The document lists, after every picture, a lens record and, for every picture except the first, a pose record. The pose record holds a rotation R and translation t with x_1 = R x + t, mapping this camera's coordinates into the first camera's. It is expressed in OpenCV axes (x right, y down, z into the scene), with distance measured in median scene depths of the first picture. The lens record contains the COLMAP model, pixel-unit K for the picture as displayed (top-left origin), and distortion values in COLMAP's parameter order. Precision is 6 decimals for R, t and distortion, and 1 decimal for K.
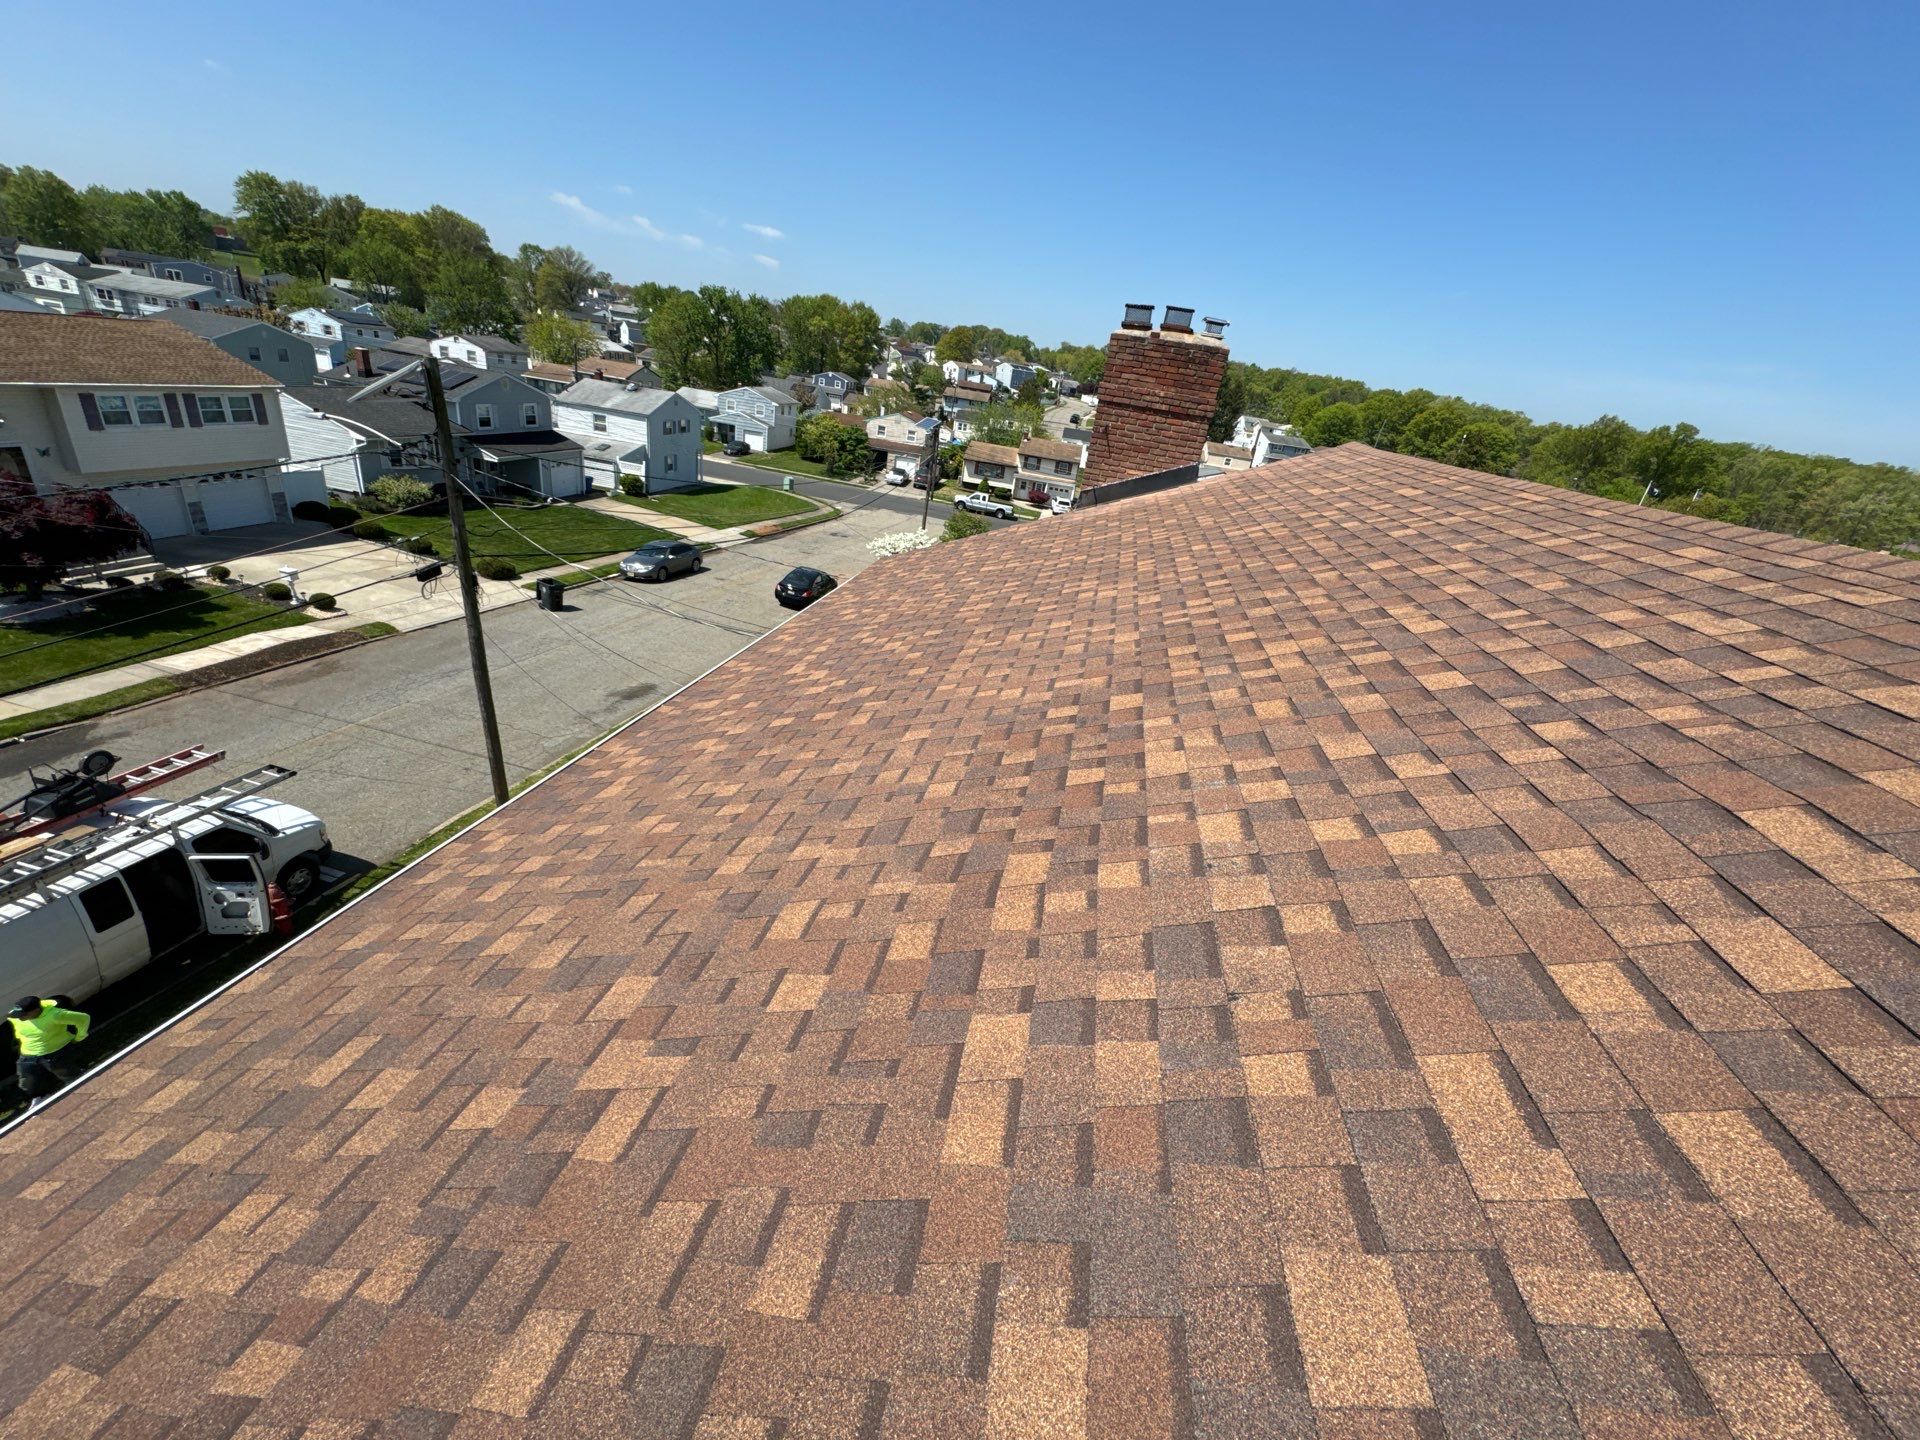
lens RADIAL K [[766.8, 0, 957.4], [0, 766.8, 712.4], [0, 0, 1]] dist [0.001046, -0.000312]
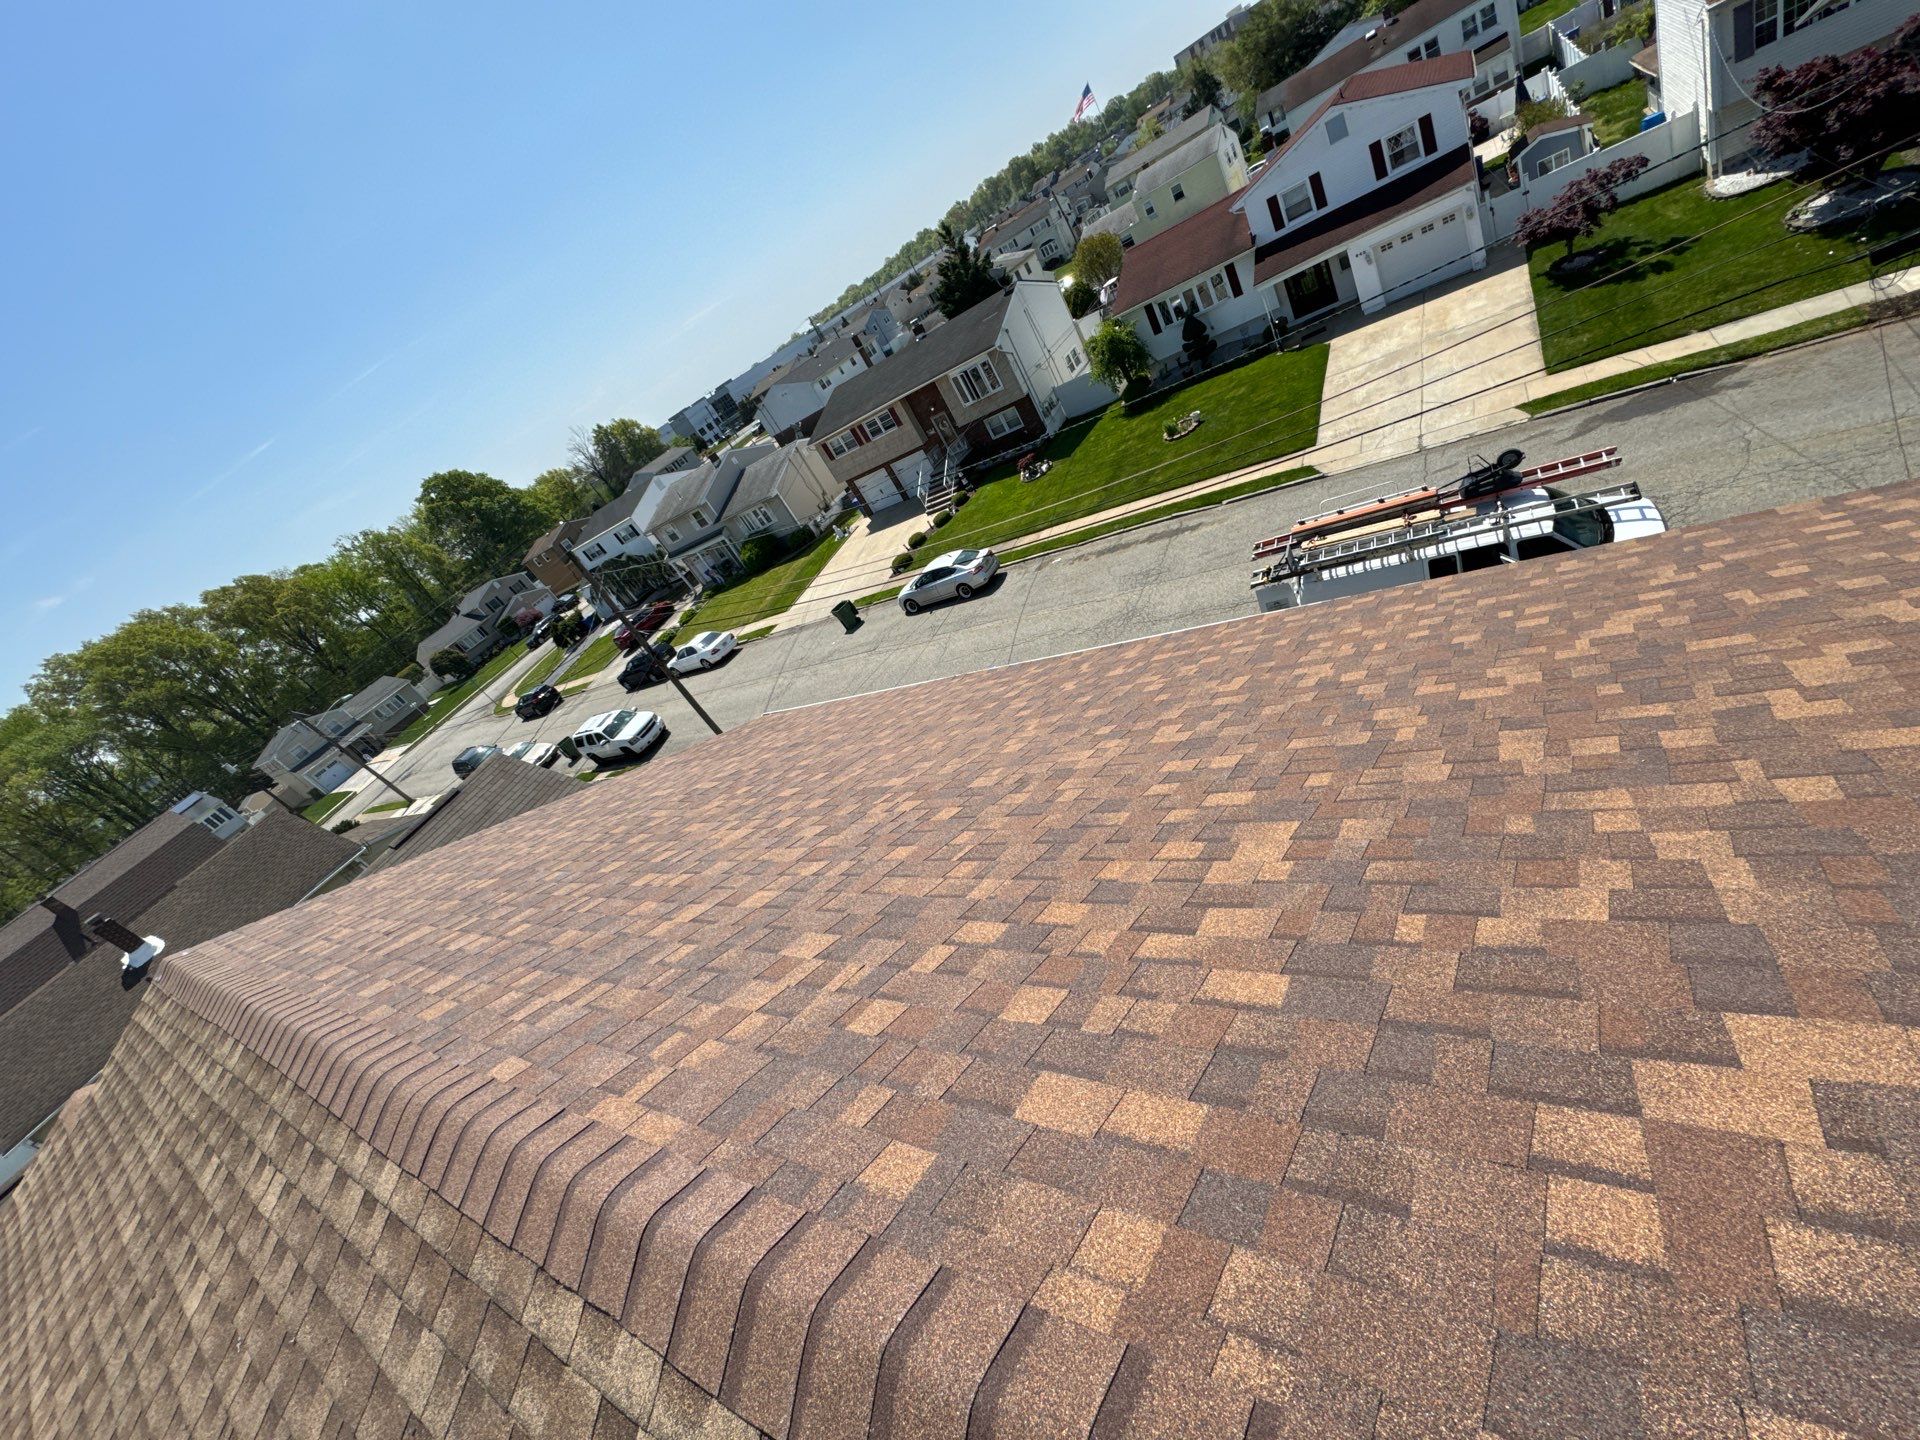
lens RADIAL K [[768.6, 0, 960.0], [0, 768.6, 720.0], [0, 0, 1]] dist [-0.000446, -0.000340]
pose [[-0.302893, 0.510346, -0.804862, 0.083813], [0.069556, 0.854120, 0.515404, -0.059067], [0.950483, 0.100130, -0.294205, 0.114427]]
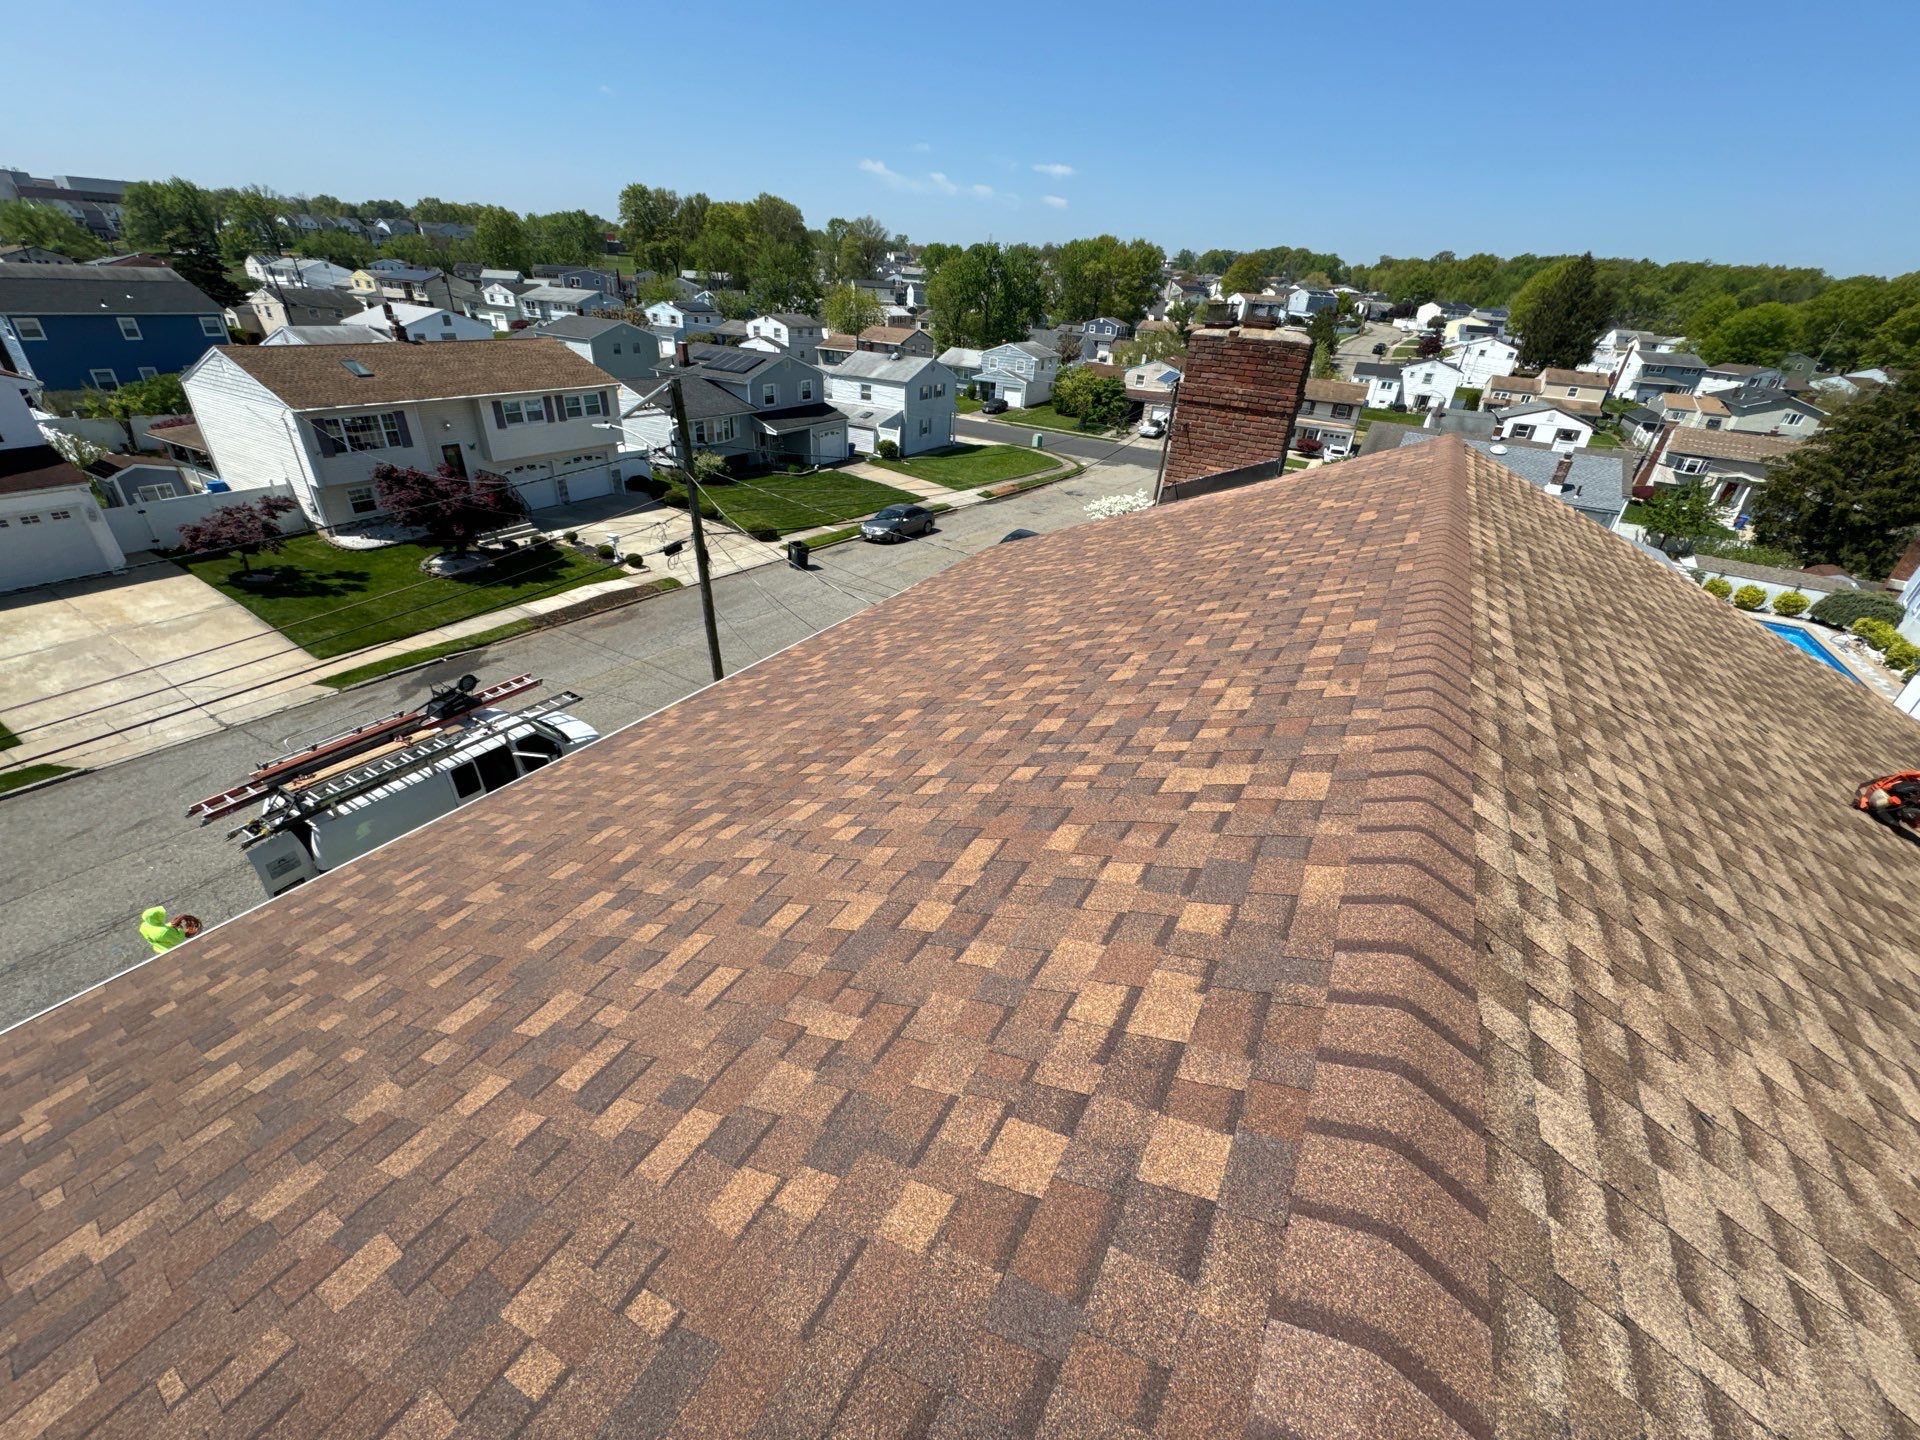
lens RADIAL K [[766.6, 0, 961.5], [0, 766.6, 711.4], [0, 0, 1]] dist [-0.000460, -0.000098]
pose [[0.945437, 0.078963, -0.316092, 0.047987], [-0.059801, 0.995761, 0.069887, -0.007892], [0.320271, -0.047171, 0.946151, -0.016236]]
